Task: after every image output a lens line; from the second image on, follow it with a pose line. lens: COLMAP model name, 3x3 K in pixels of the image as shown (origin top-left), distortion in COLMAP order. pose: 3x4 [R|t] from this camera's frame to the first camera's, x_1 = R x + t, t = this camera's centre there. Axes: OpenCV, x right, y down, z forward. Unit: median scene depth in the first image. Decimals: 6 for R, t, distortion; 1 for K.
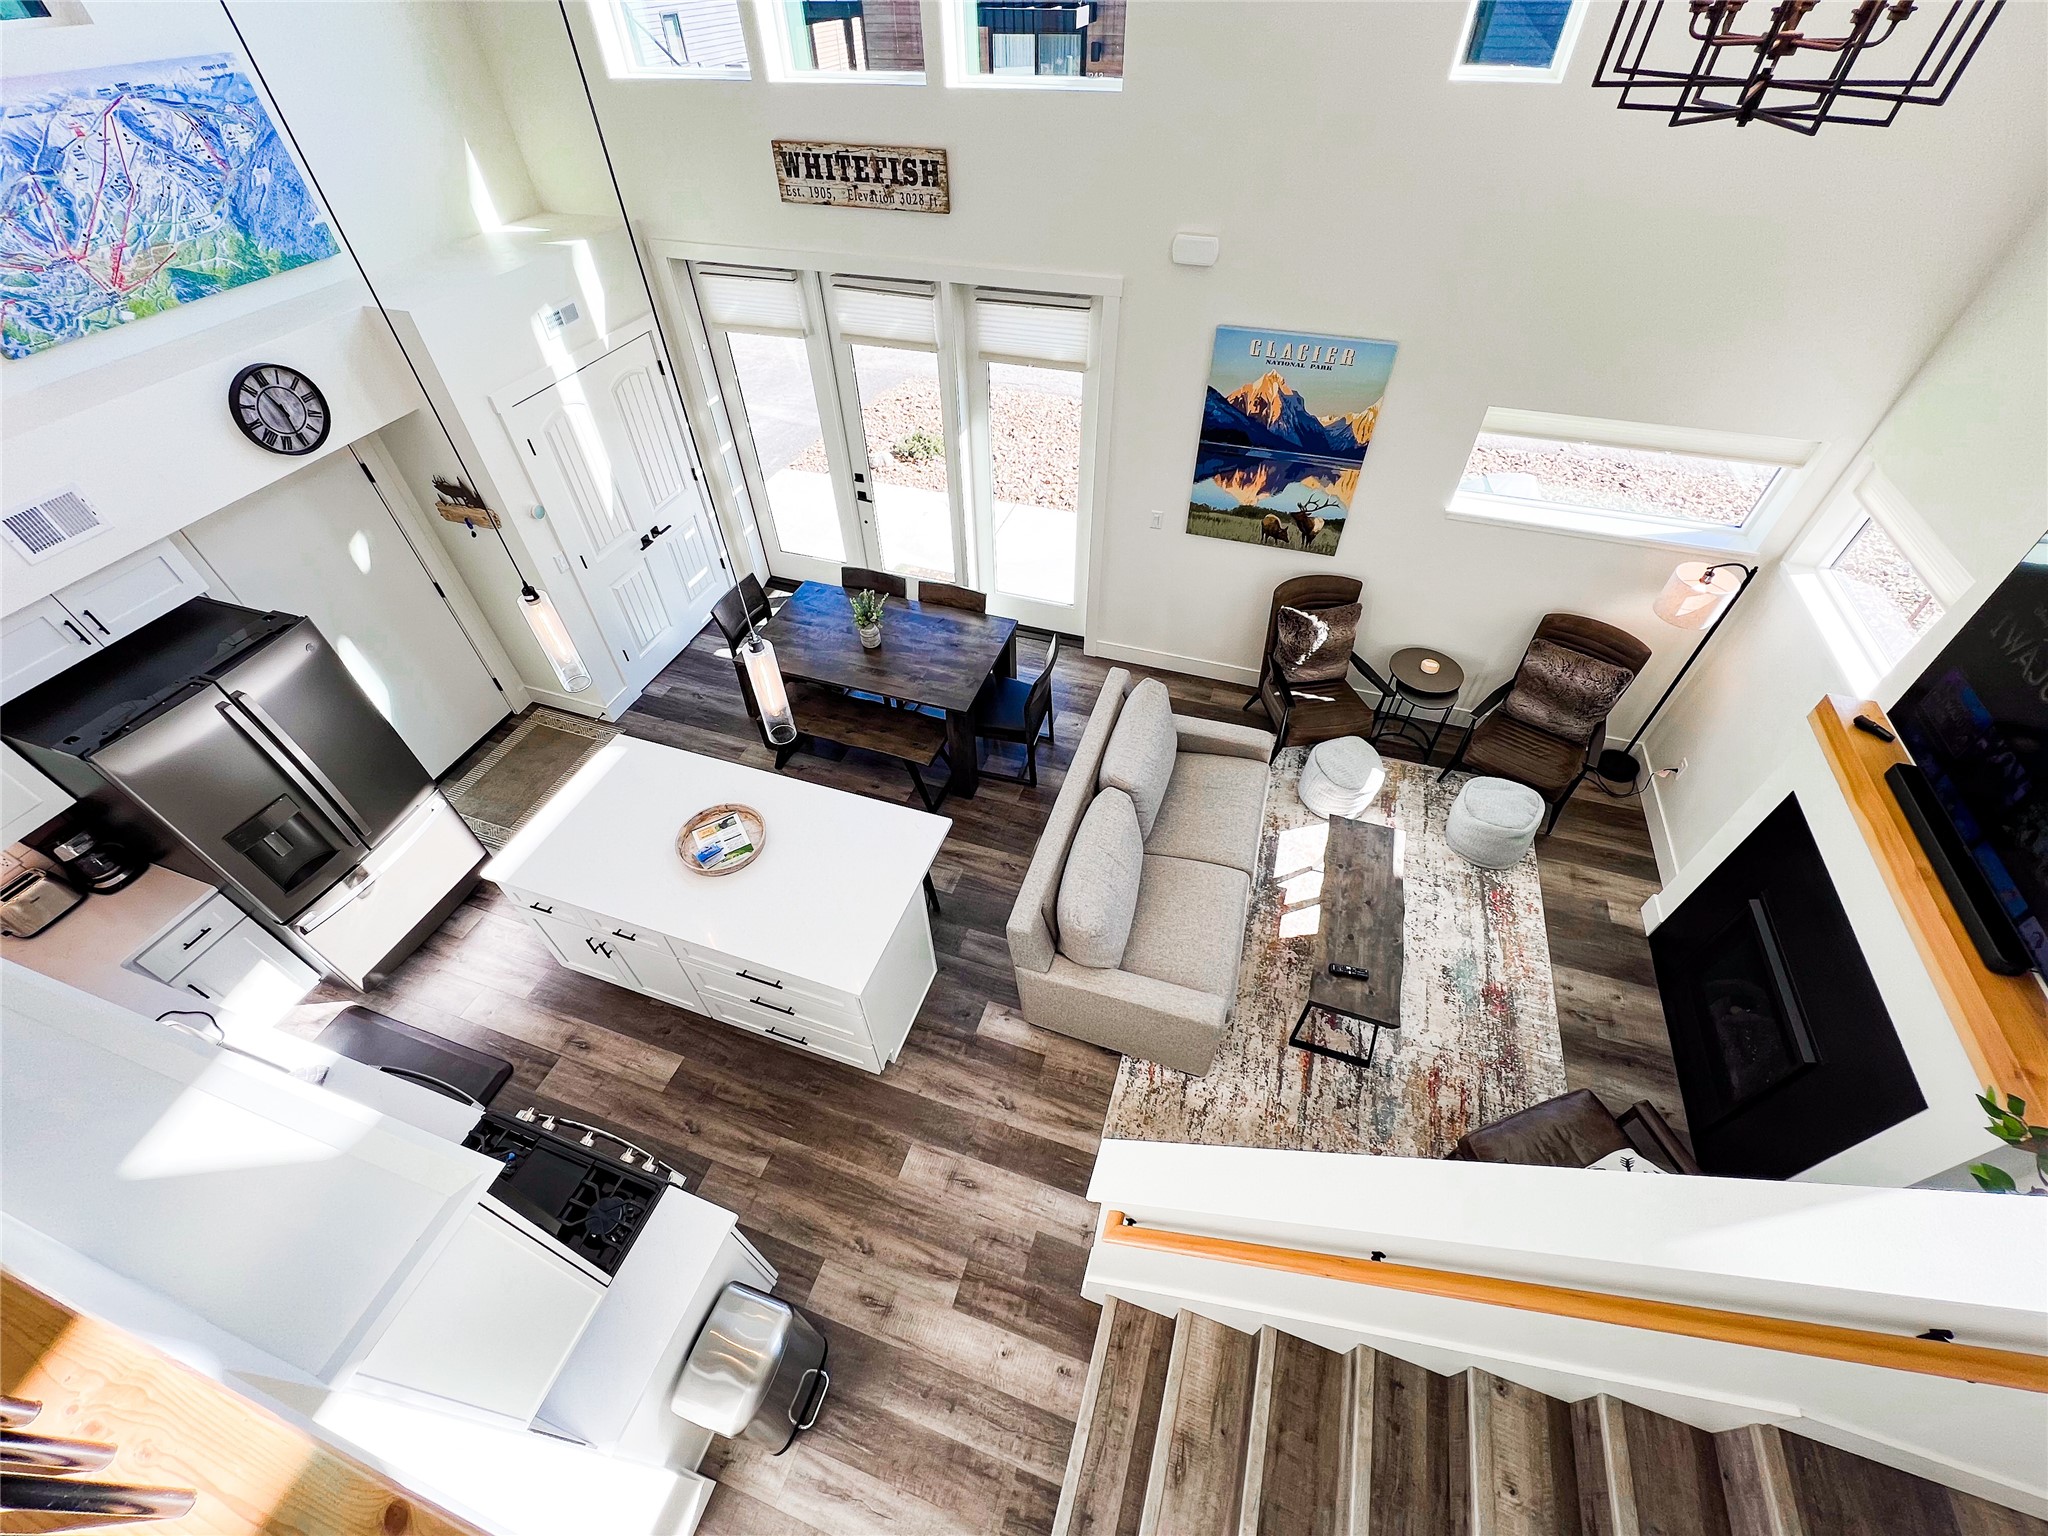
lens RADIAL K [[819.1, 0, 1024.0], [0, 819.1, 768.0], [0, 0, 1]] dist [-0.002094, 0.000191]
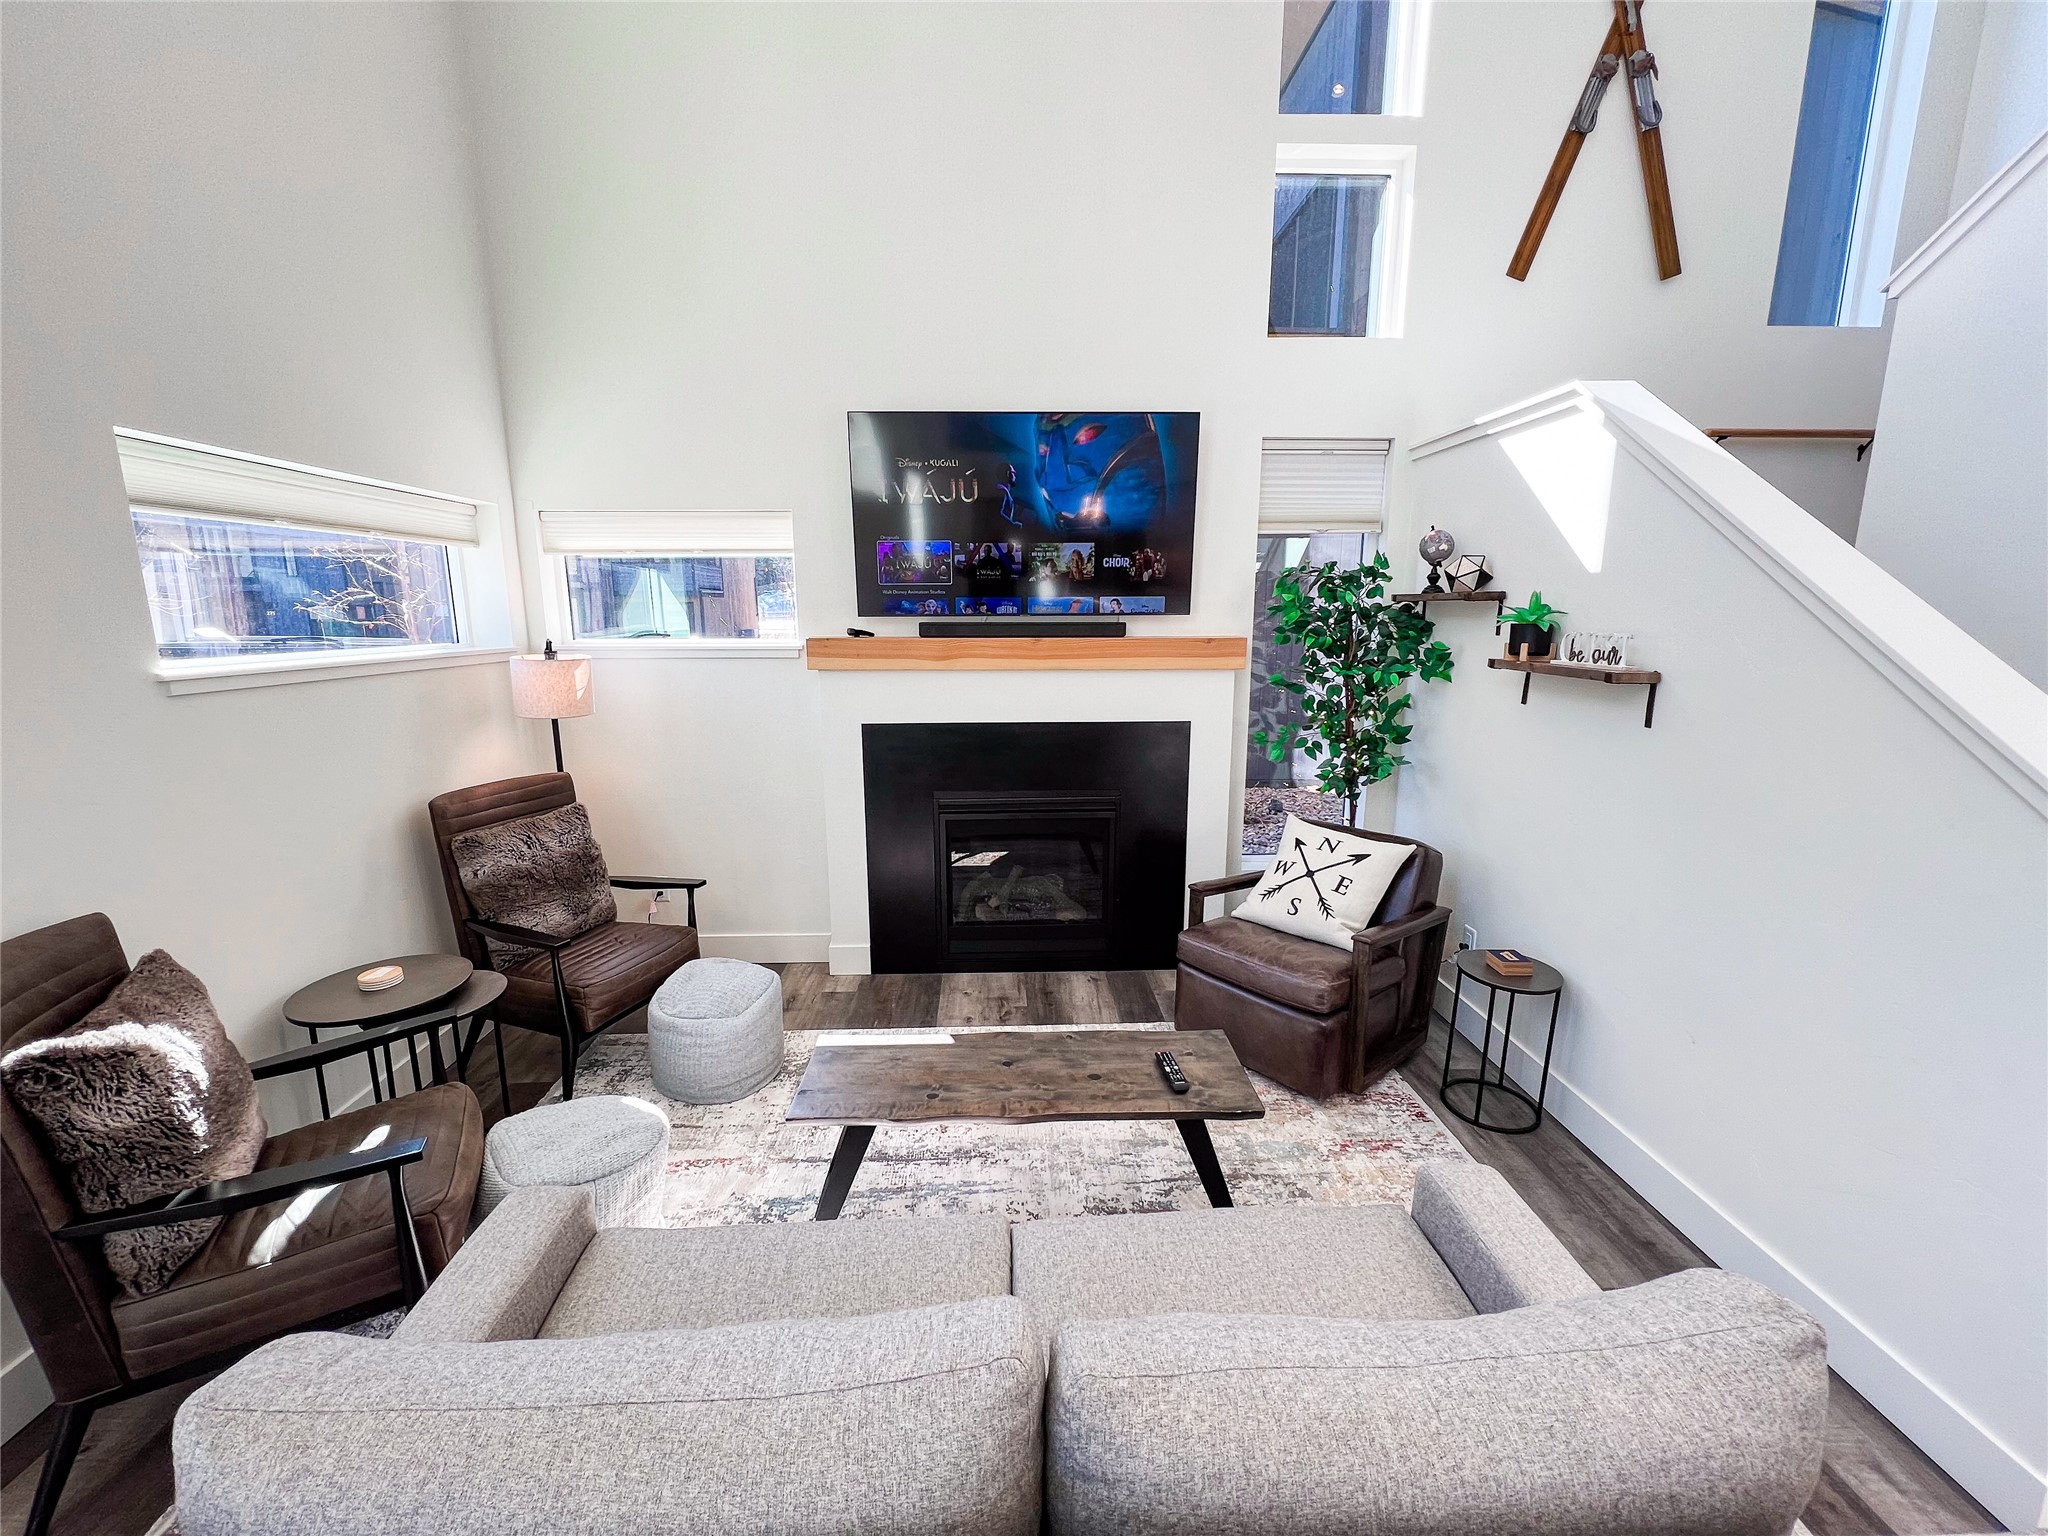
lens RADIAL K [[828.9, 0, 1024.0], [0, 828.9, 768.0], [0, 0, 1]] dist [-0.008260, 0.000127]
pose [[-0.363853, -0.162637, 0.917148, -0.067751], [0.672325, 0.635614, 0.379439, -0.183709], [-0.644663, 0.754681, -0.121925, 1.008718]]
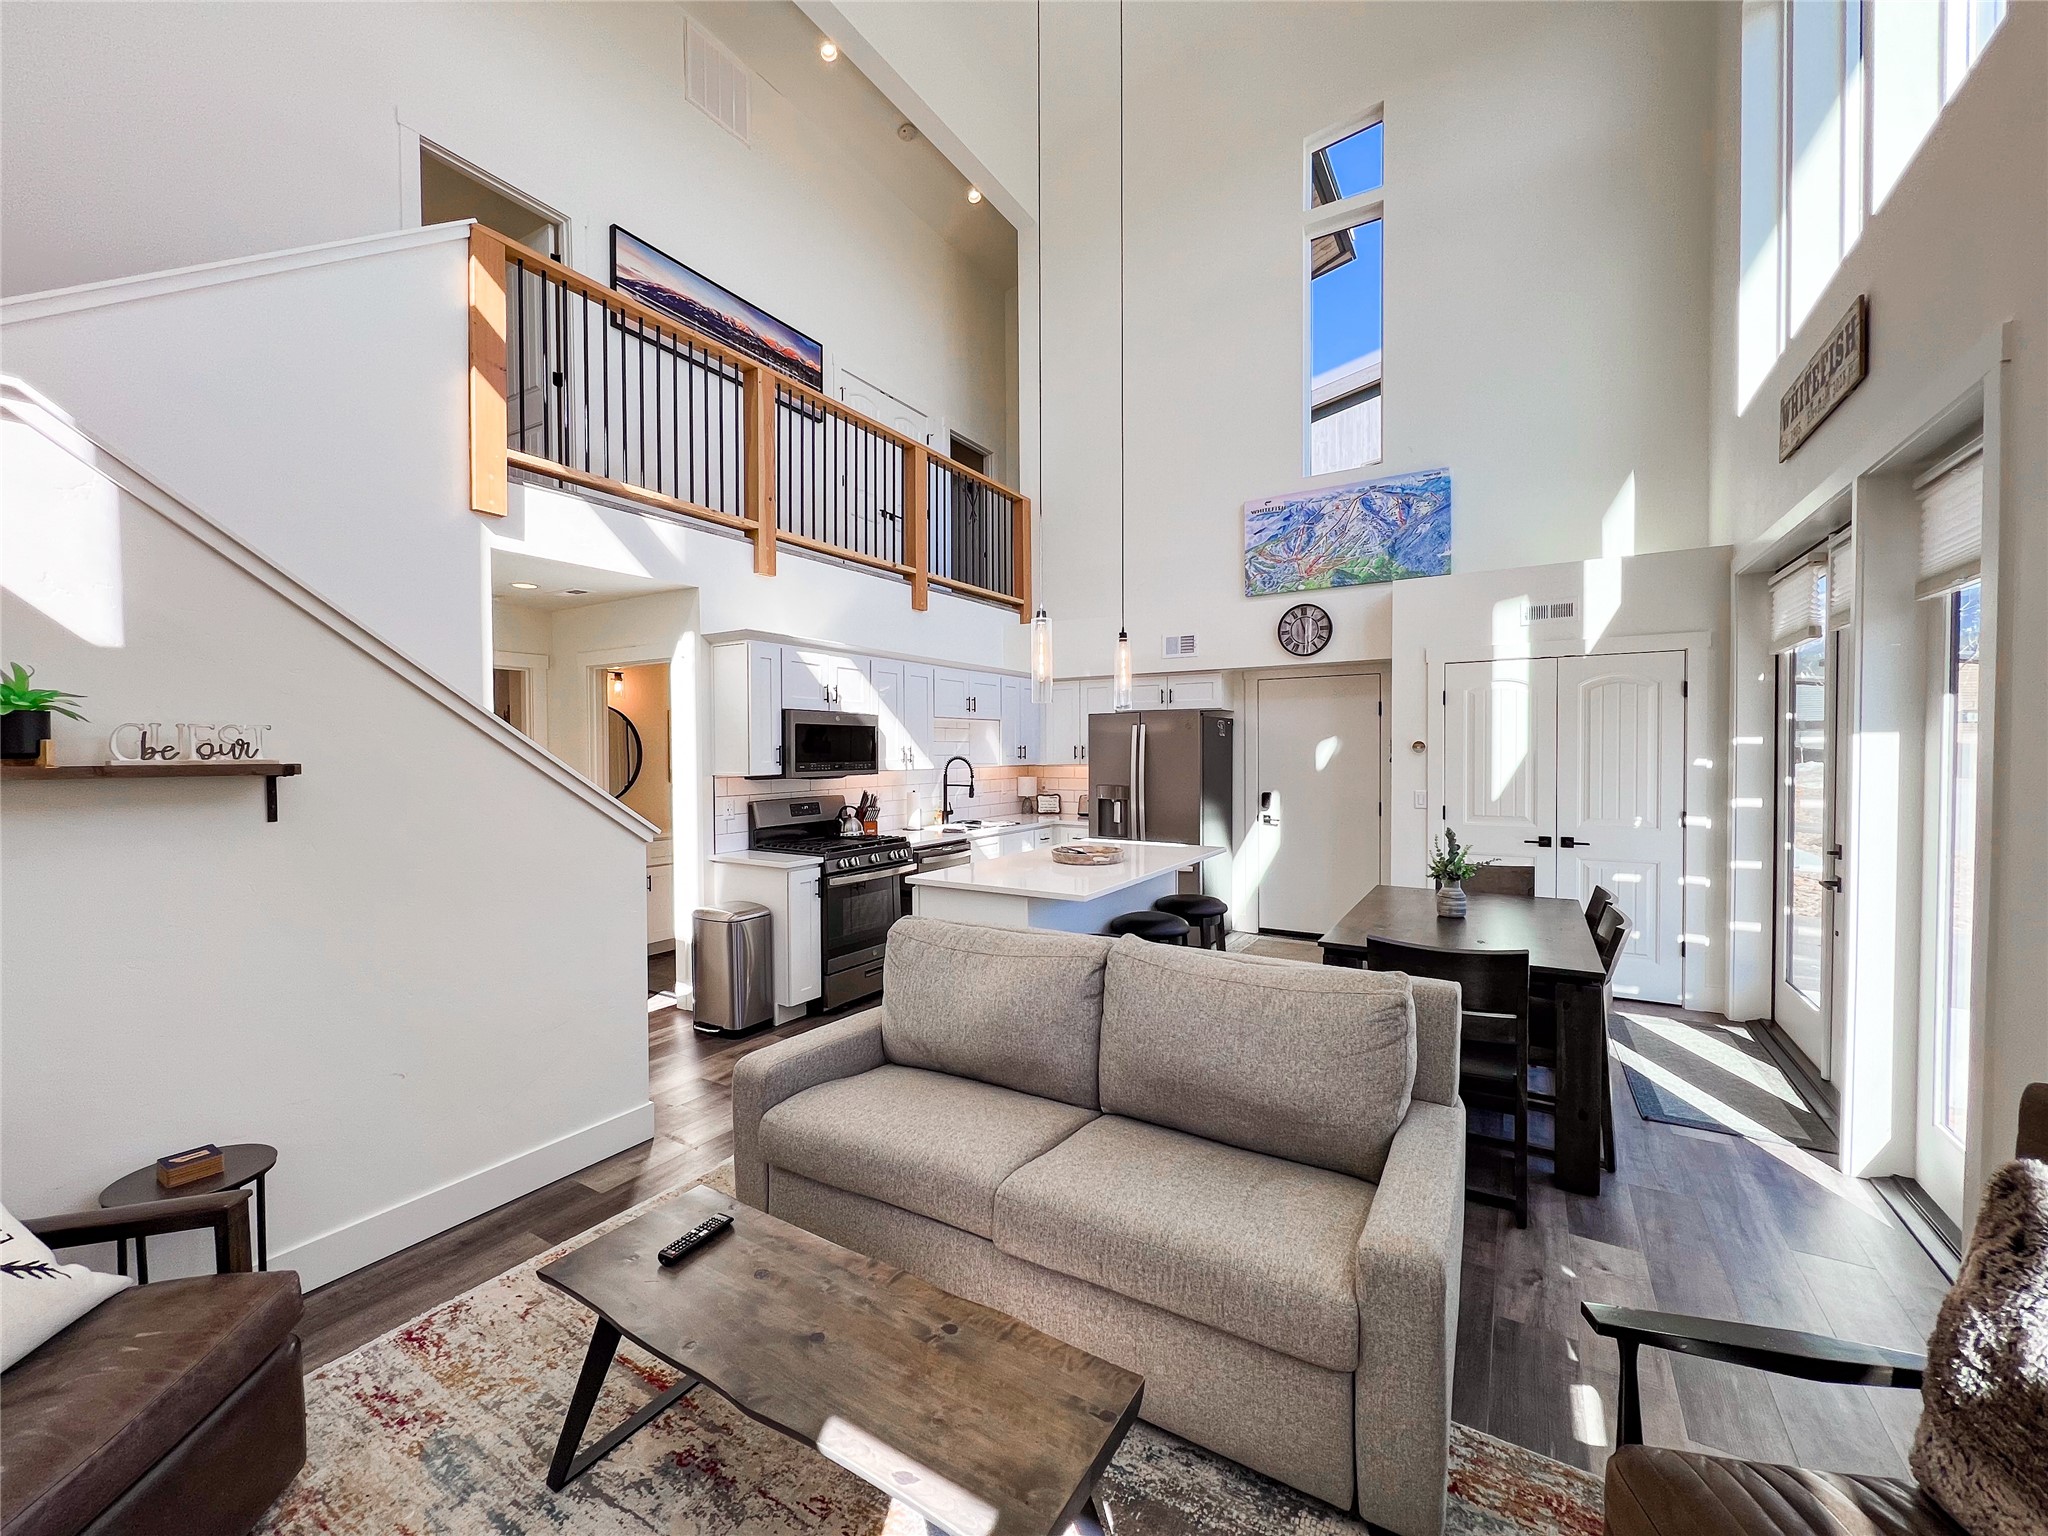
lens RADIAL K [[819.1, 0, 1024.0], [0, 819.1, 768.0], [0, 0, 1]] dist [-0.002094, 0.000191]
pose [[-0.220389, 0.042175, -0.974500, 0.830258], [-0.693855, 0.695406, 0.187016, -0.164059], [0.685561, 0.717378, -0.123996, 1.025704]]
